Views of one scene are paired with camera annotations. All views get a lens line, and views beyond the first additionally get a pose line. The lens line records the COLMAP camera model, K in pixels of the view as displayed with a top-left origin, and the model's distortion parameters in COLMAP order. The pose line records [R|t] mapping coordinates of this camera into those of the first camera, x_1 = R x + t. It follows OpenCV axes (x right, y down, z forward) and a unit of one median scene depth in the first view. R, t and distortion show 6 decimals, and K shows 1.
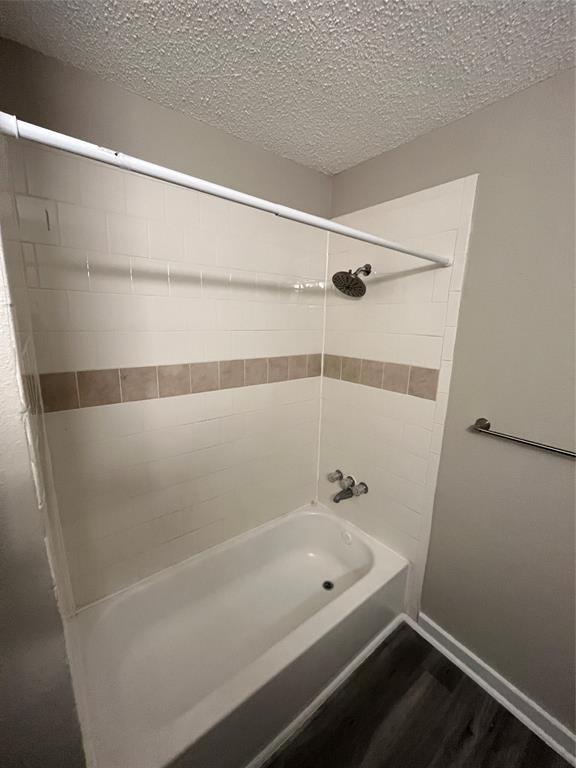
lens RADIAL K [[311.8, 0, 288.7], [0, 311.8, 385.7], [0, 0, 1]] dist [0.008569, -0.000609]
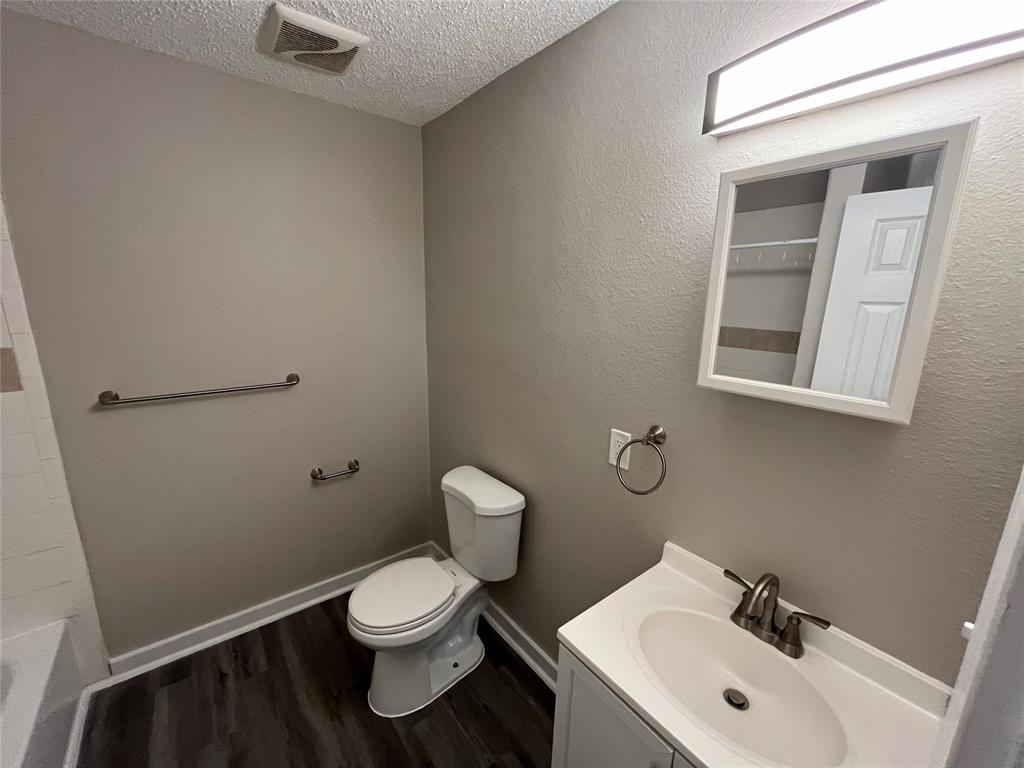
lens RADIAL K [[415.8, 0, 511.4], [0, 415.8, 384.2], [0, 0, 1]] dist [0.008569, -0.000609]
pose [[0.007462, -0.248492, 0.968605, -0.454126], [0.201570, 0.949123, 0.241941, 0.026364], [-0.979446, 0.193436, 0.057171, -0.176652]]
